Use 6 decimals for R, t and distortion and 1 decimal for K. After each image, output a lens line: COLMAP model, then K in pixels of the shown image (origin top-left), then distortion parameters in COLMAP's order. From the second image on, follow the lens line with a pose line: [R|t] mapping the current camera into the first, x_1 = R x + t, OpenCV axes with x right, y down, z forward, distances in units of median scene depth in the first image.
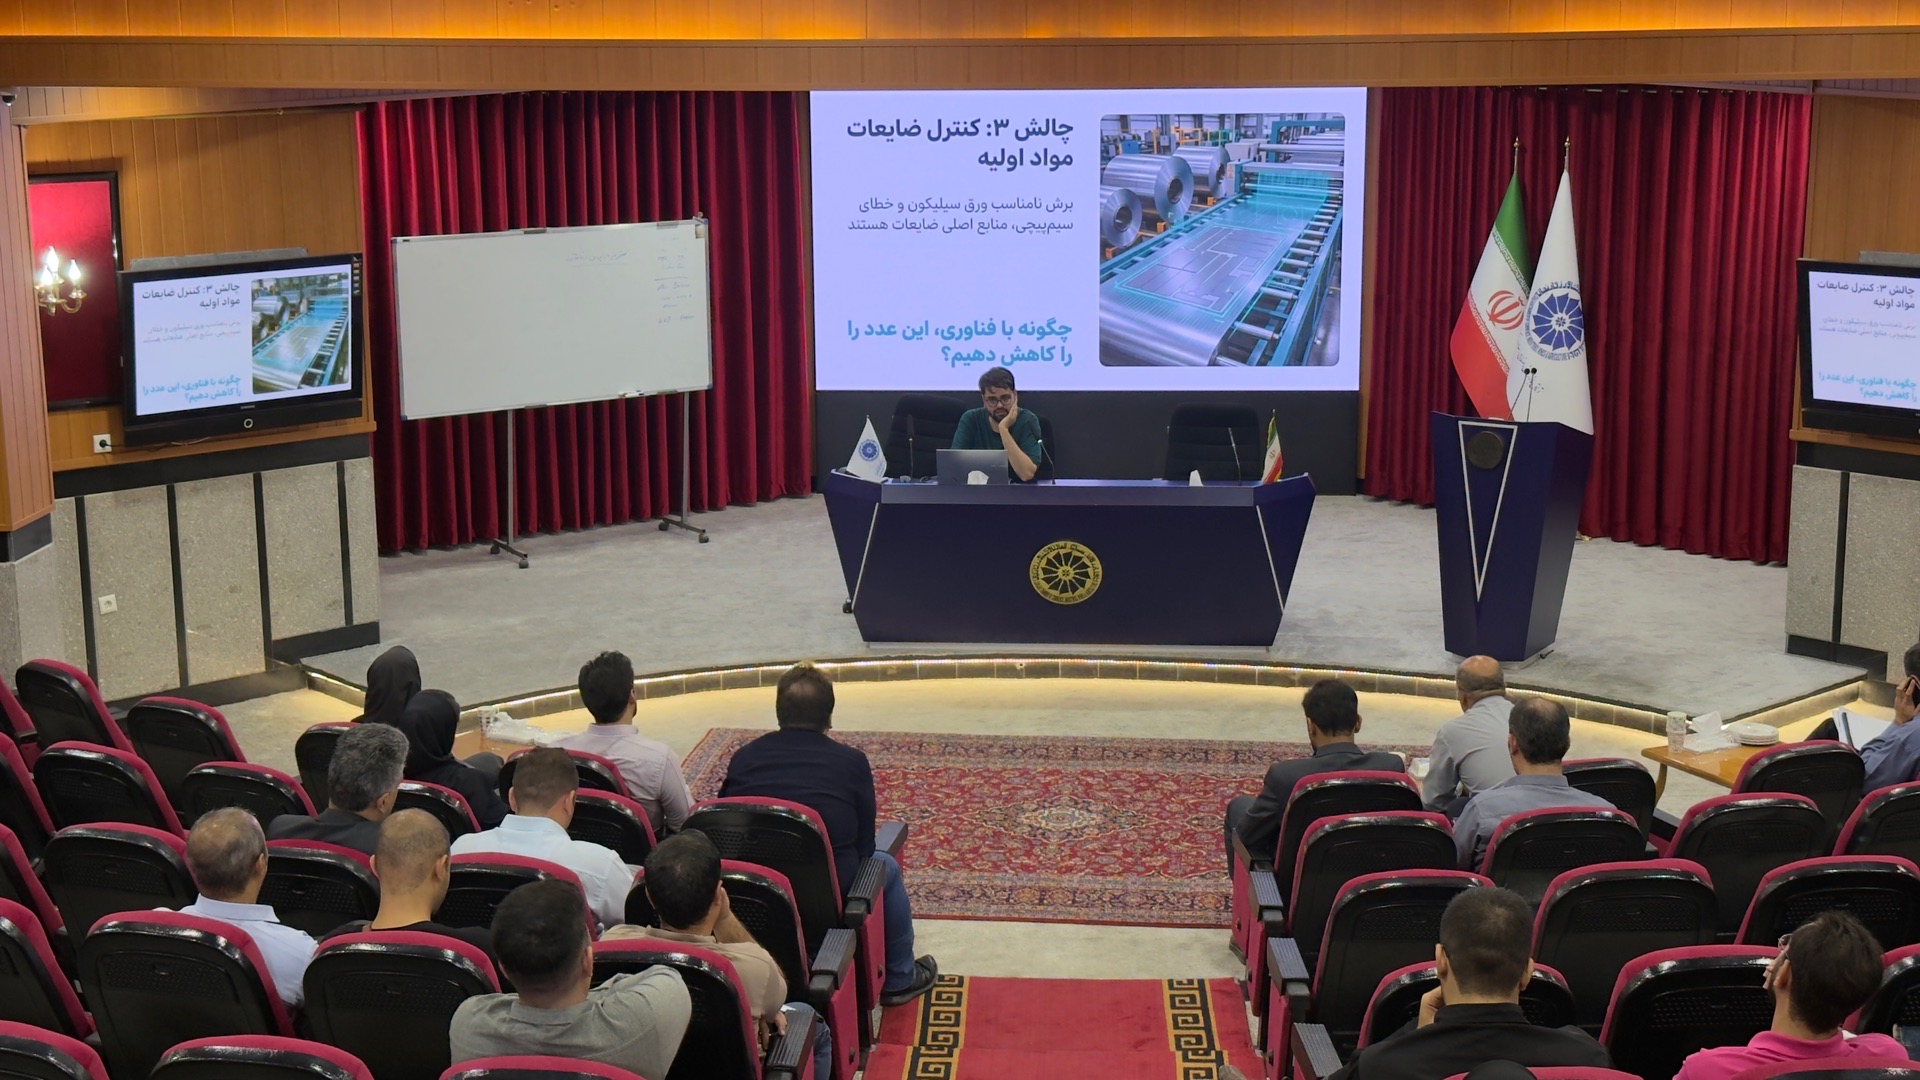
lens RADIAL K [[2700.0, 0, 960.0], [0, 2700.0, 540.0], [0, 0, 1]] dist [0.132761, -0.062525]
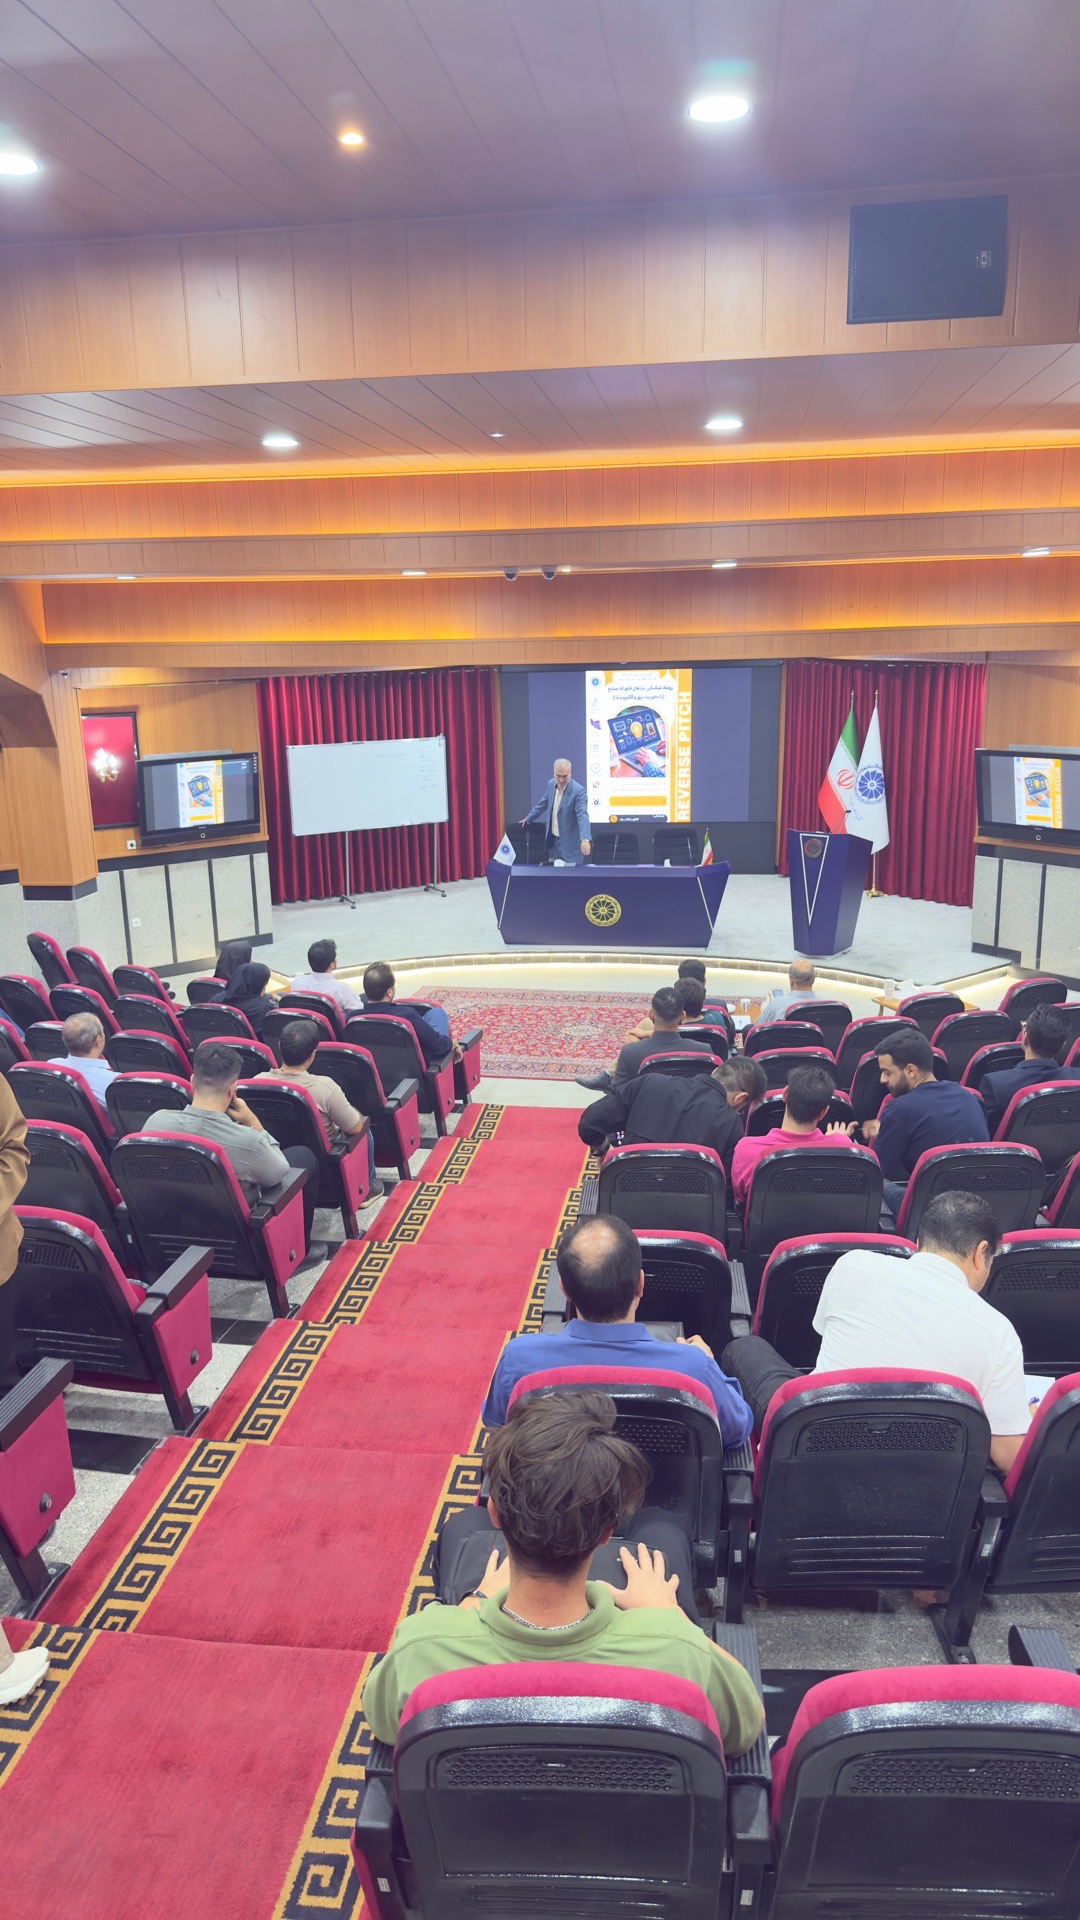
lens RADIAL K [[1318.1, 0, 540.0], [0, 1318.1, 960.0], [0, 0, 1]] dist [0.132296, -0.184752]
pose [[0.996285, 0.006662, -0.085855, 0.075715], [-0.003070, 0.999117, 0.041906, 0.007889], [0.086059, -0.041487, 0.995426, 0.019869]]
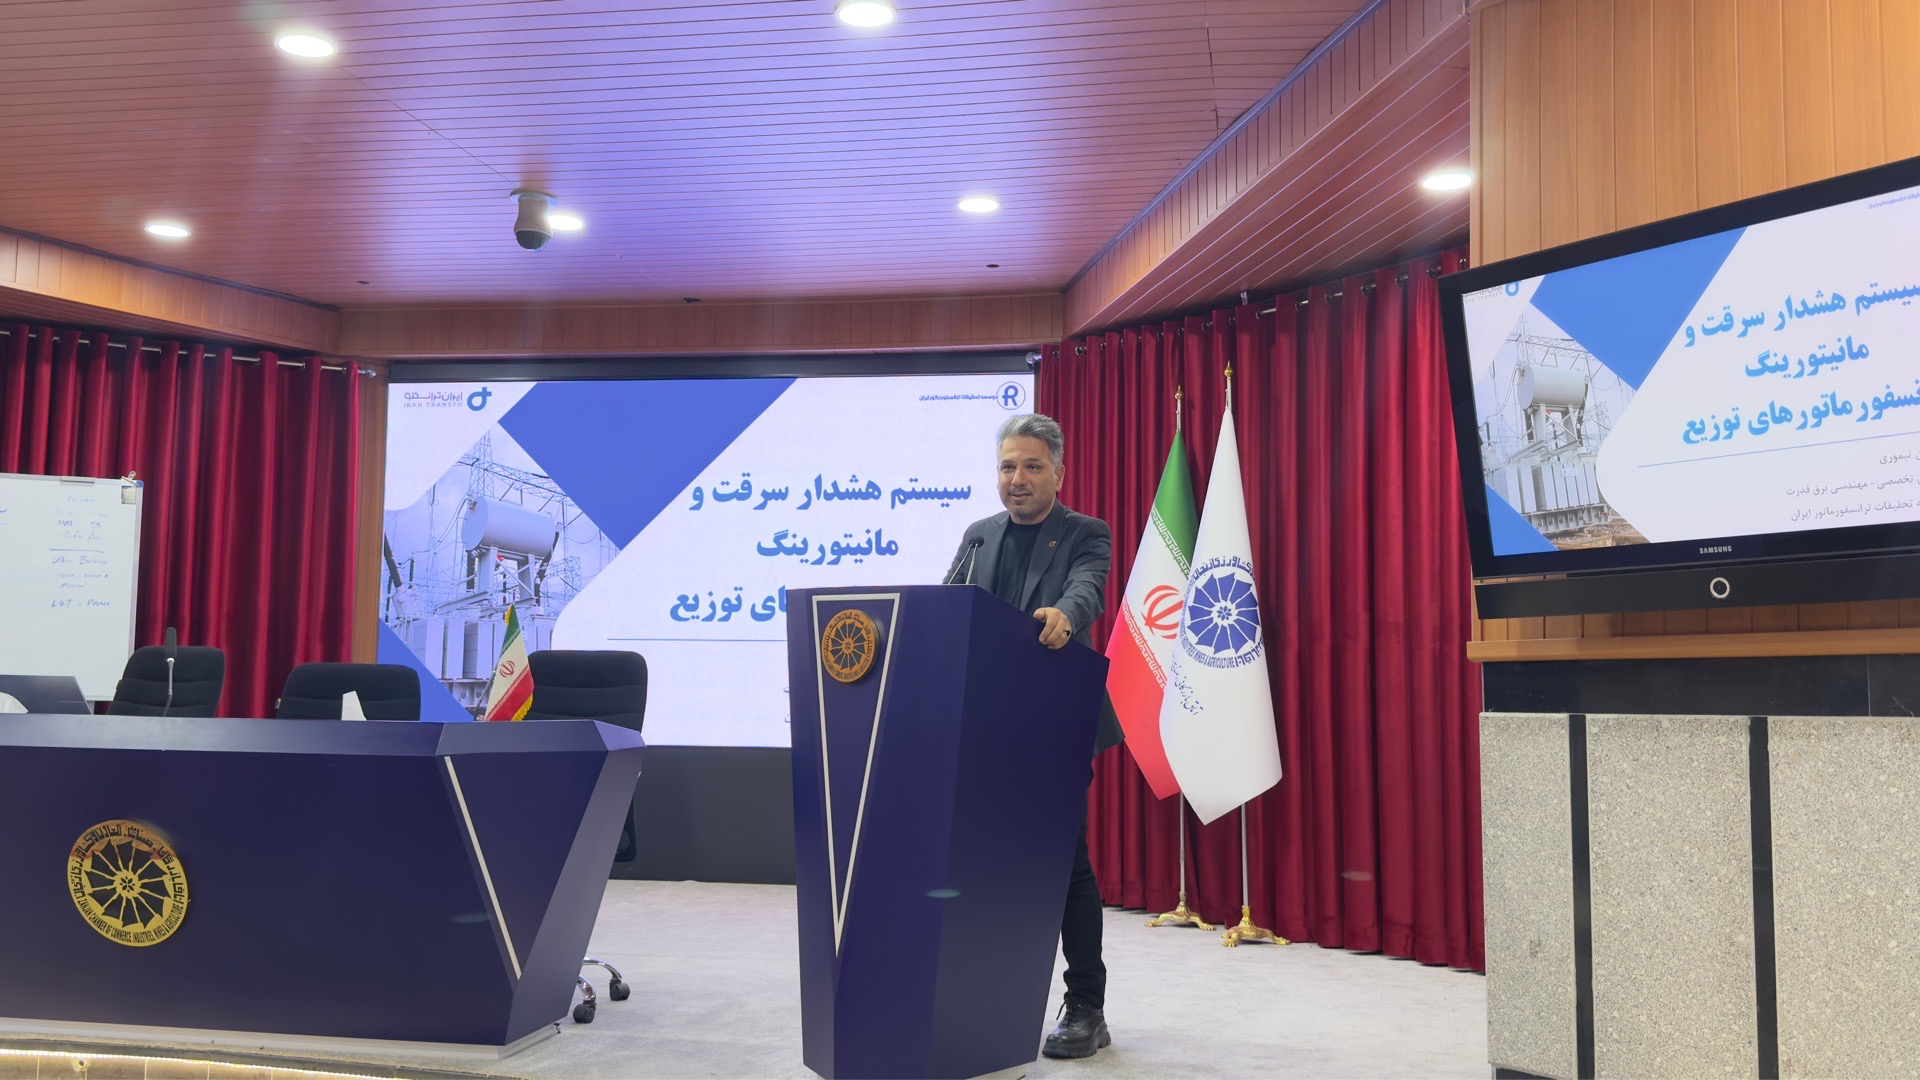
lens RADIAL K [[1717.6, 0, 960.0], [0, 1717.6, 540.0], [0, 0, 1]] dist [0.147844, -0.275693]
pose [[0.991187, 0.010214, -0.132074, 0.246677], [-0.048758, 0.955159, -0.292050, 0.040147], [0.123169, 0.295916, 0.947240, 0.659634]]
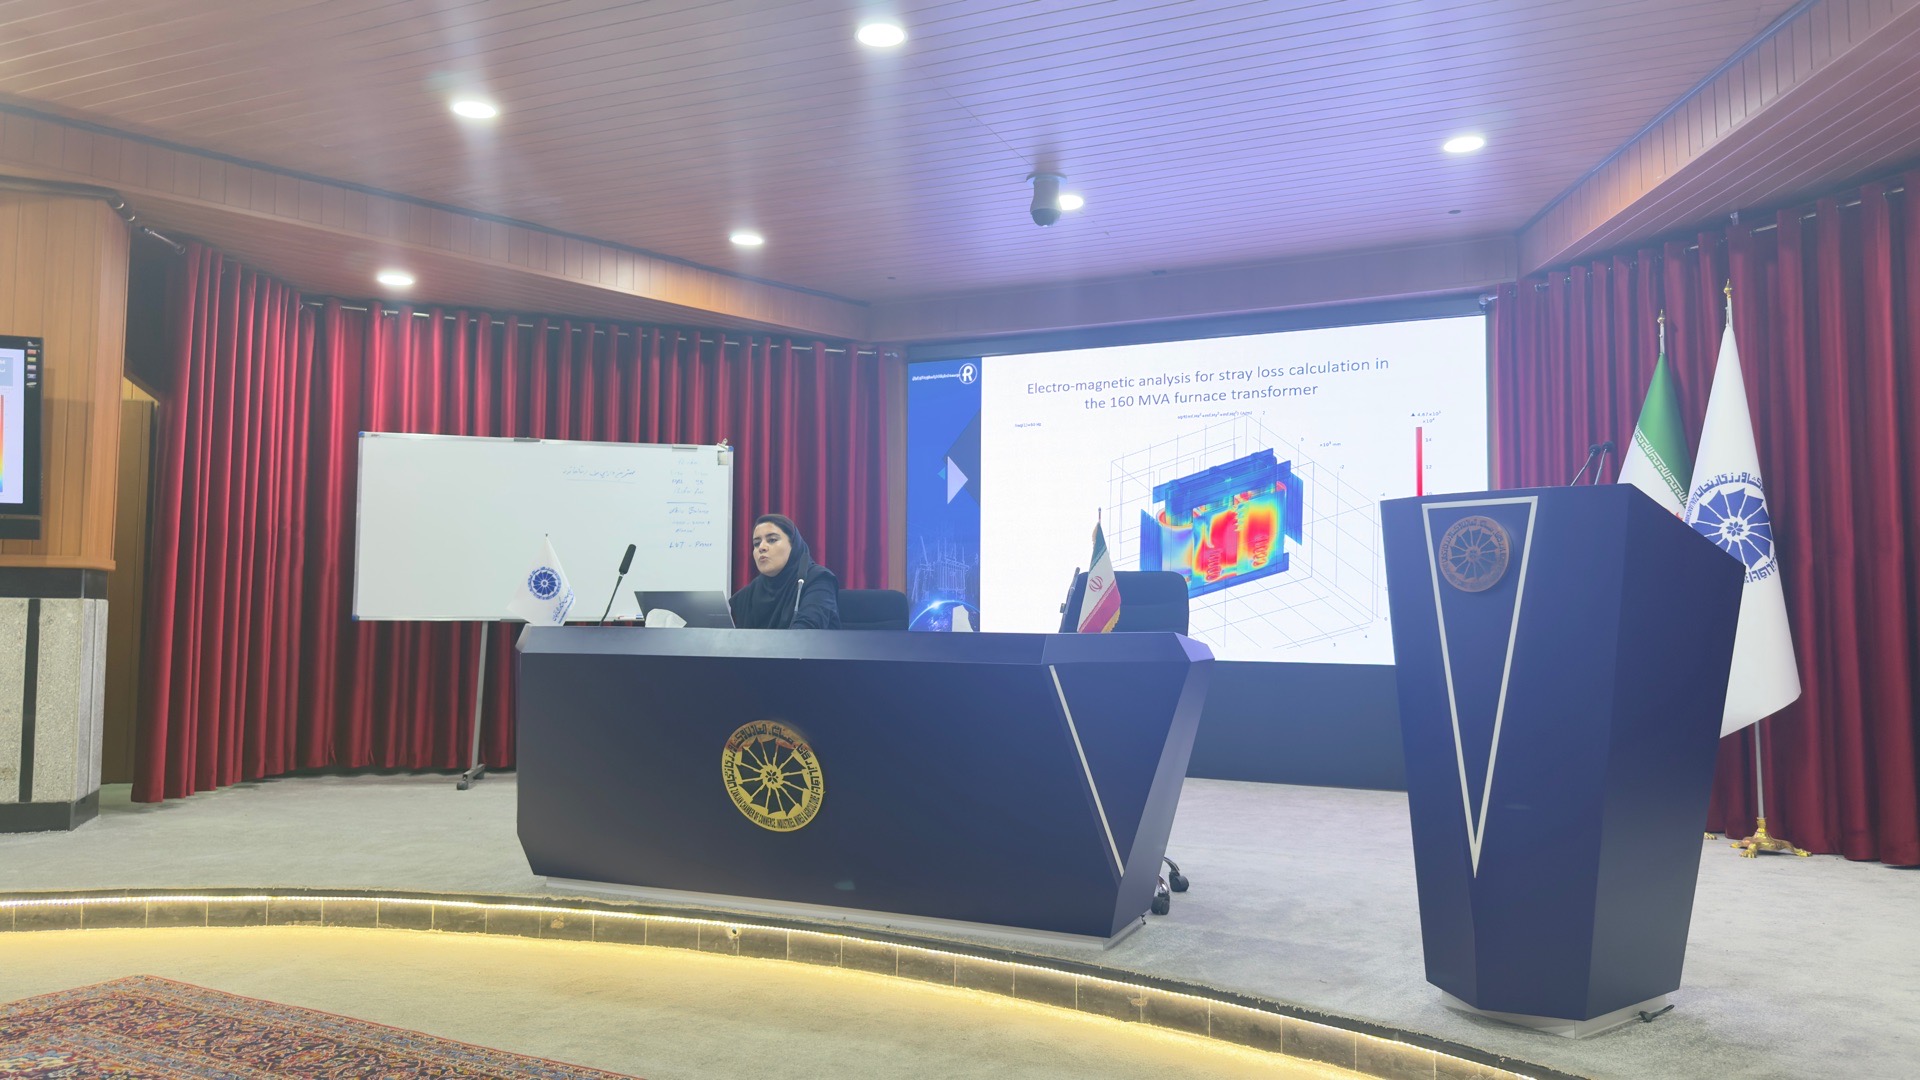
lens RADIAL K [[1318.1, 0, 960.0], [0, 1318.1, 540.0], [0, 0, 1]] dist [0.132296, -0.184752]
pose [[0.933075, -0.007109, -0.359611, 0.185715], [-0.088578, 0.964470, -0.248899, 0.031223], [0.348604, 0.264095, 0.899294, 0.719766]]
